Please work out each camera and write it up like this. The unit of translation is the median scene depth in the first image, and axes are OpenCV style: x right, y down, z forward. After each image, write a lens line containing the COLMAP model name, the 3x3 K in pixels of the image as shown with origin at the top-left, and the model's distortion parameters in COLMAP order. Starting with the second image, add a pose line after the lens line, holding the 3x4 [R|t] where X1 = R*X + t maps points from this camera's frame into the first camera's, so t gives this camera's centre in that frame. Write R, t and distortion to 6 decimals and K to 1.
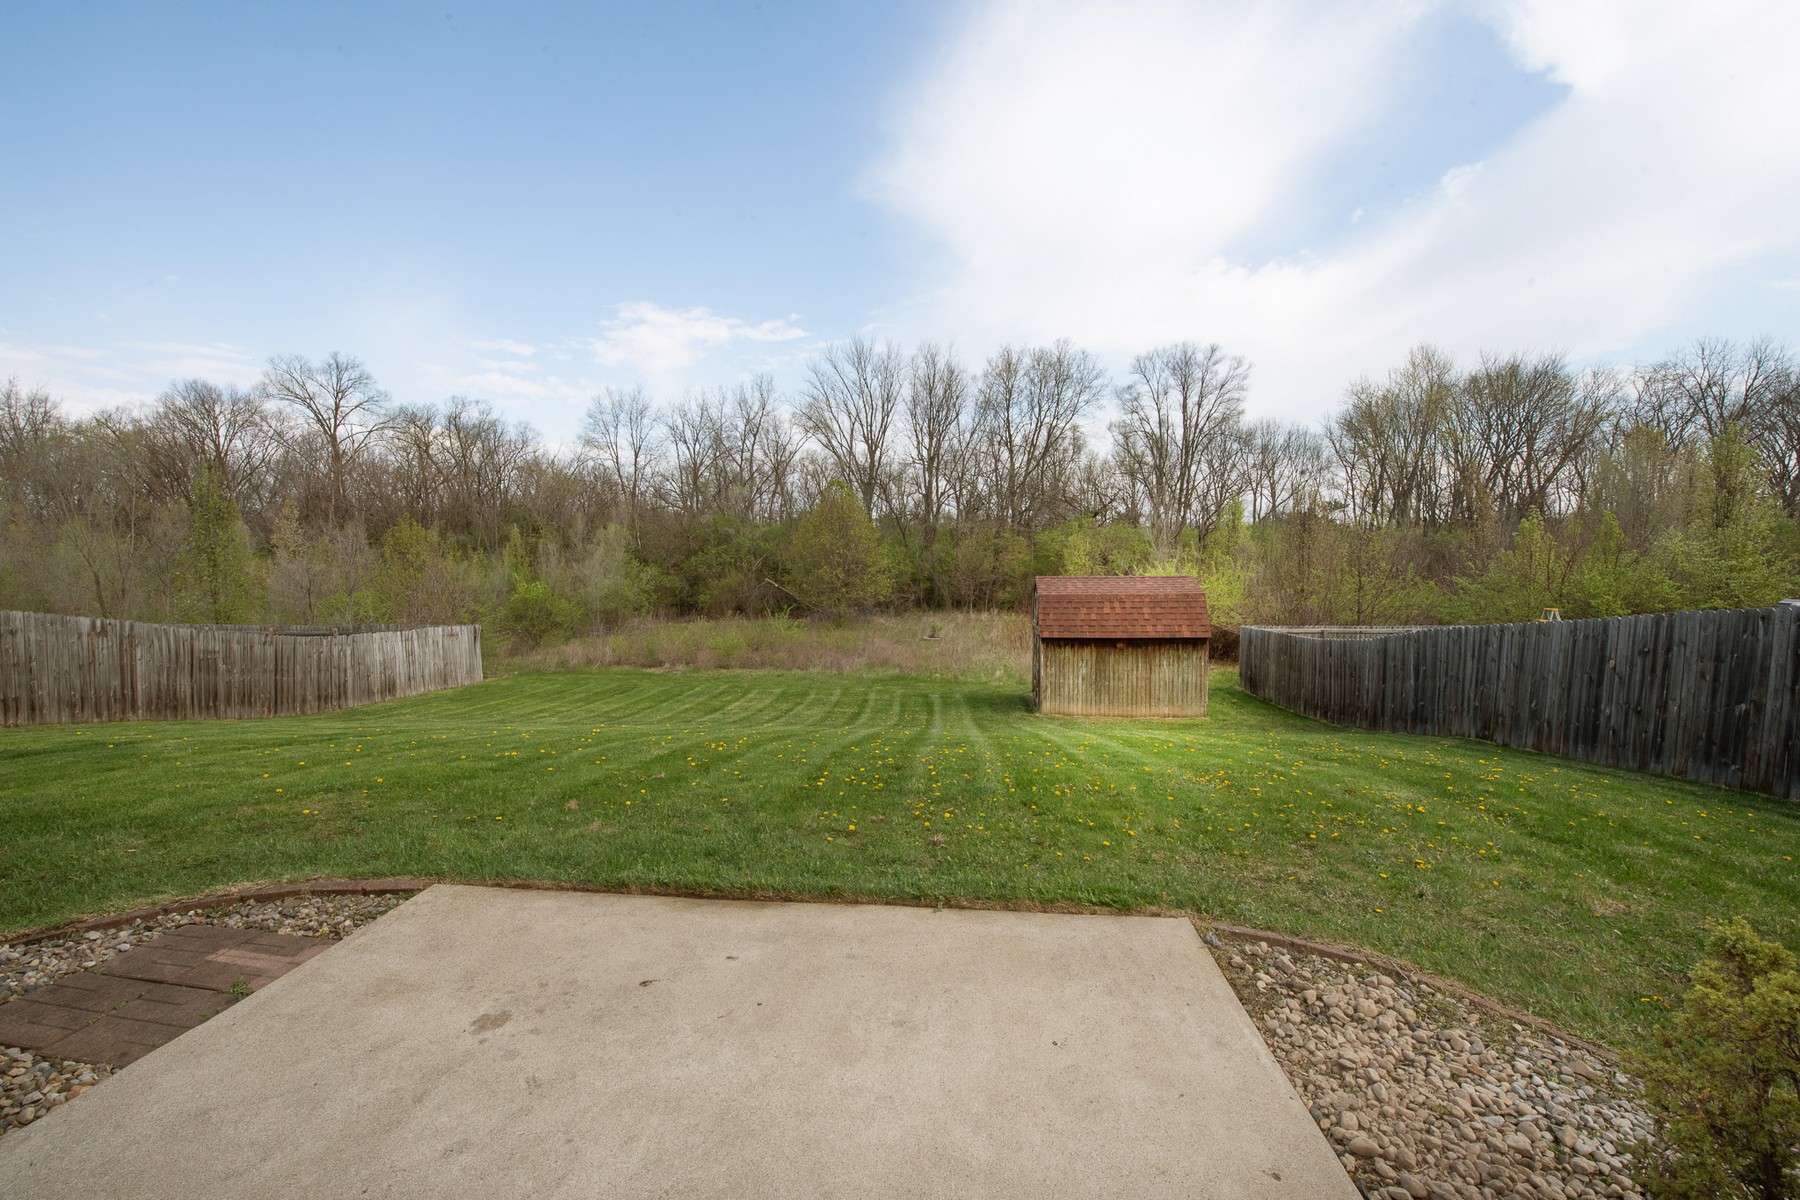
lens RADIAL K [[716.2, 0, 894.2], [0, 716.2, 601.7], [0, 0, 1]] dist [-0.015433, -0.002527]
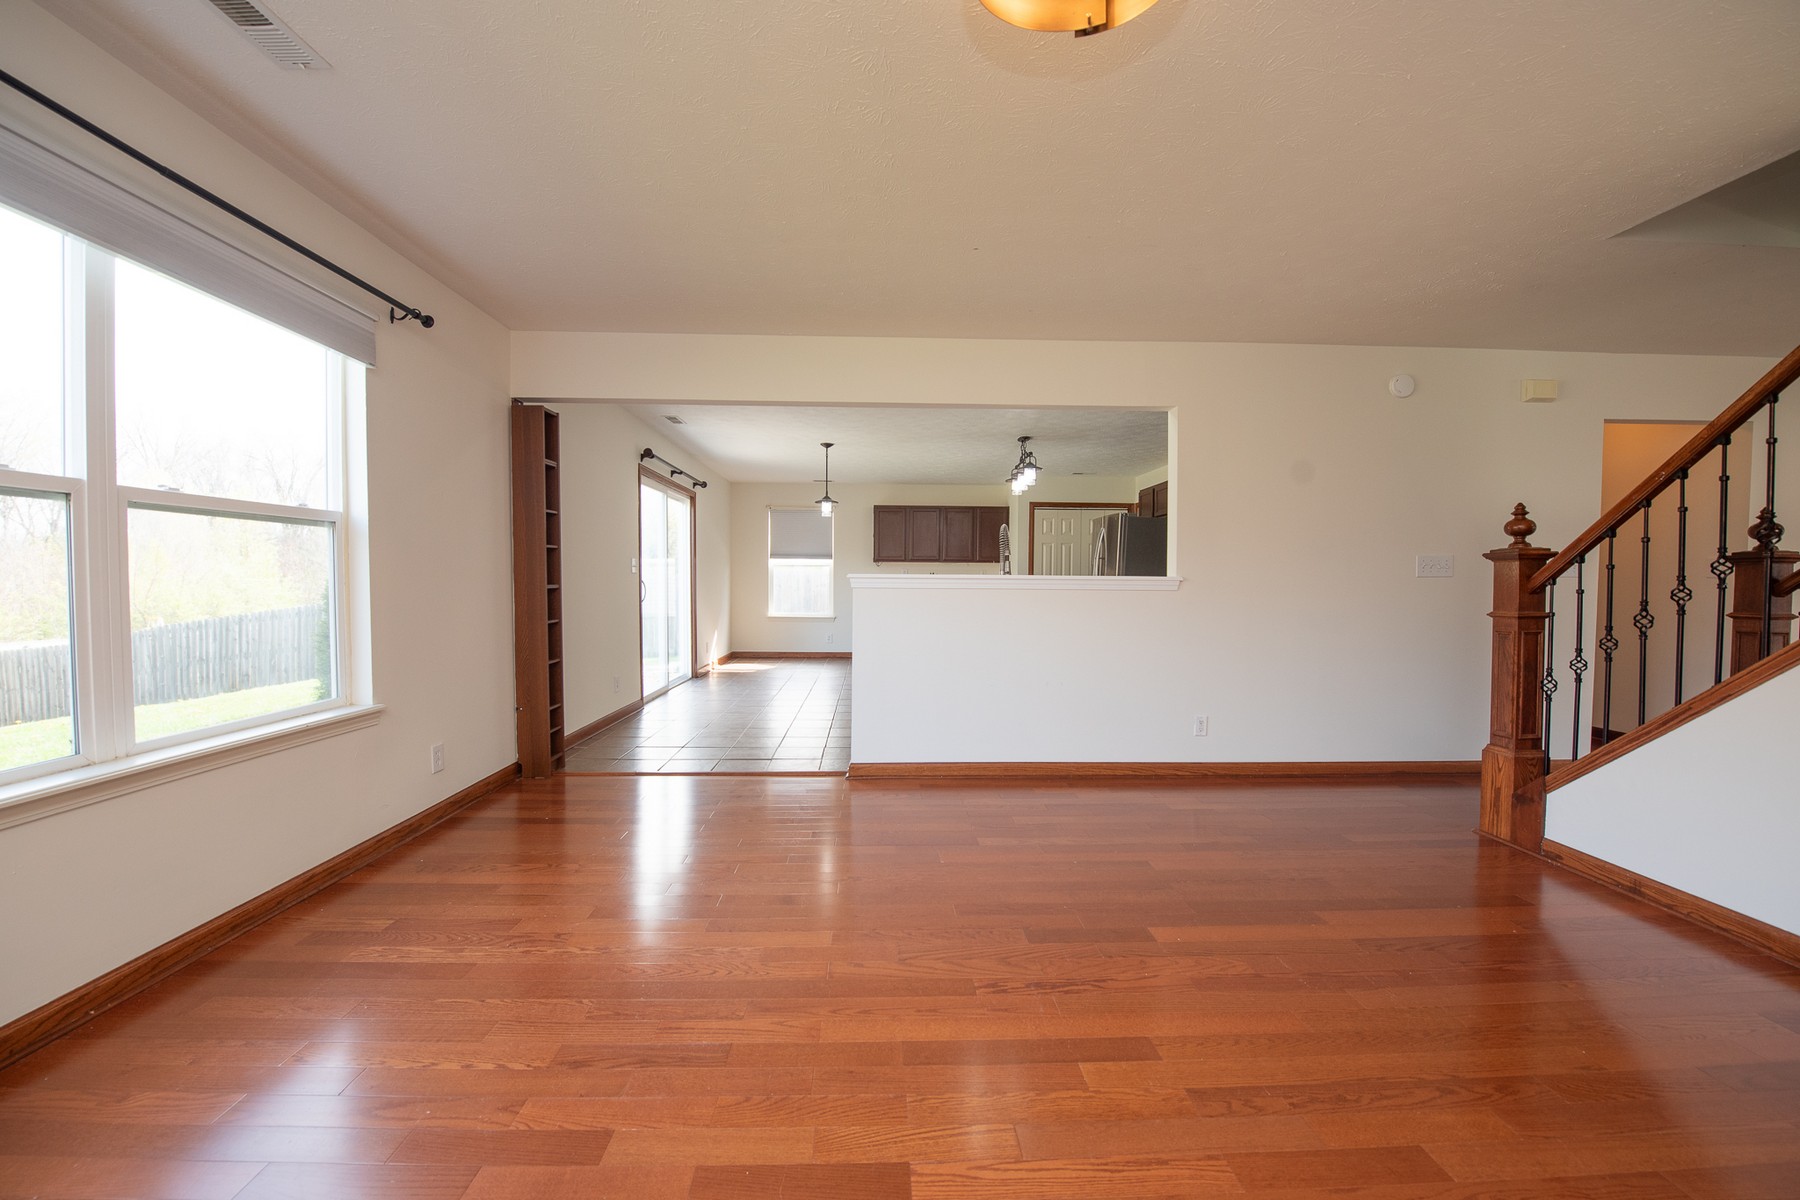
lens RADIAL K [[716.2, 0, 892.3], [0, 716.2, 607.7], [0, 0, 1]] dist [-0.015433, -0.002527]
pose [[-0.134480, -0.025347, 0.990592, -0.280155], [0.058344, 0.997736, 0.033450, 0.017210], [-0.989197, 0.062293, -0.132697, -0.057349]]
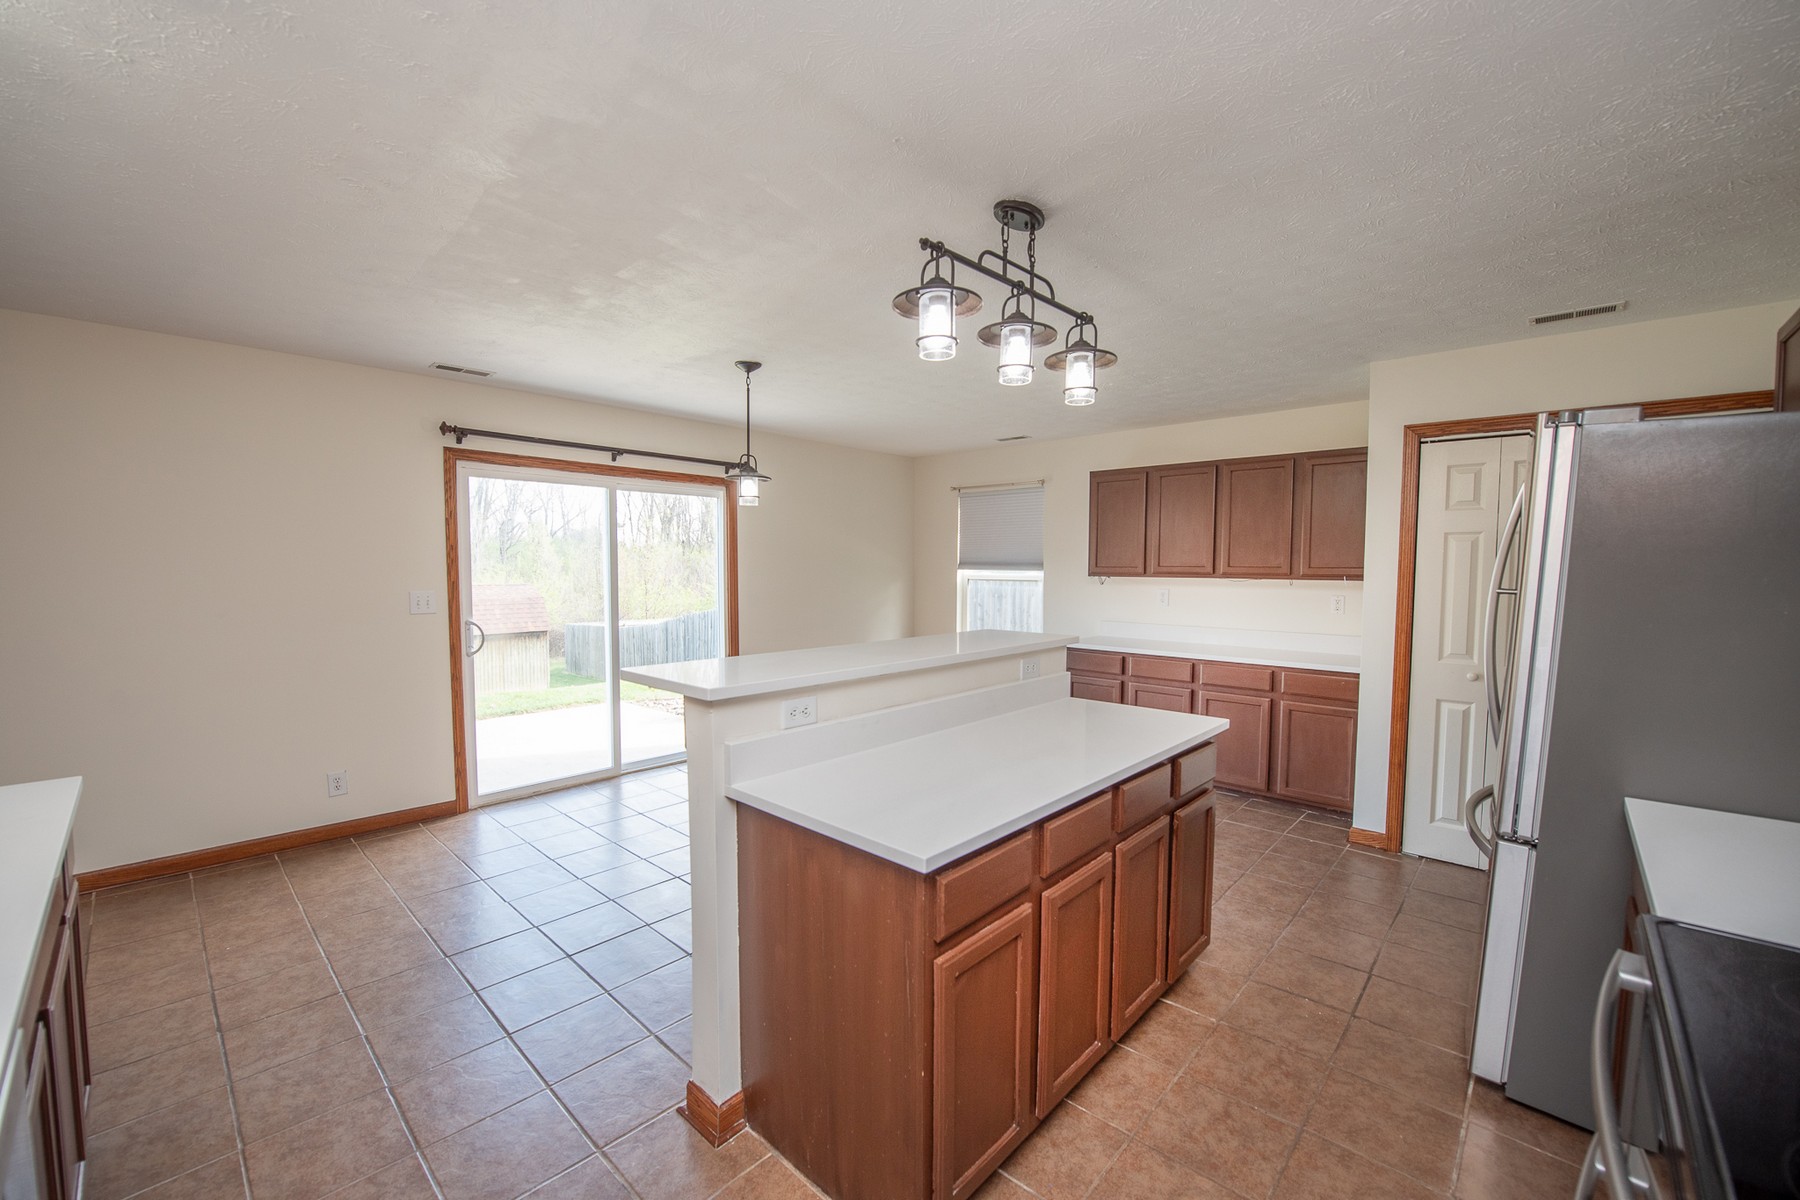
lens RADIAL K [[716.2, 0, 887.0], [0, 716.2, 603.1], [0, 0, 1]] dist [-0.015433, -0.002527]
pose [[0.607279, -0.023889, 0.794130, -0.124047], [0.036404, 0.999335, 0.002223, 0.011007], [-0.793655, 0.027559, 0.607744, -0.162133]]
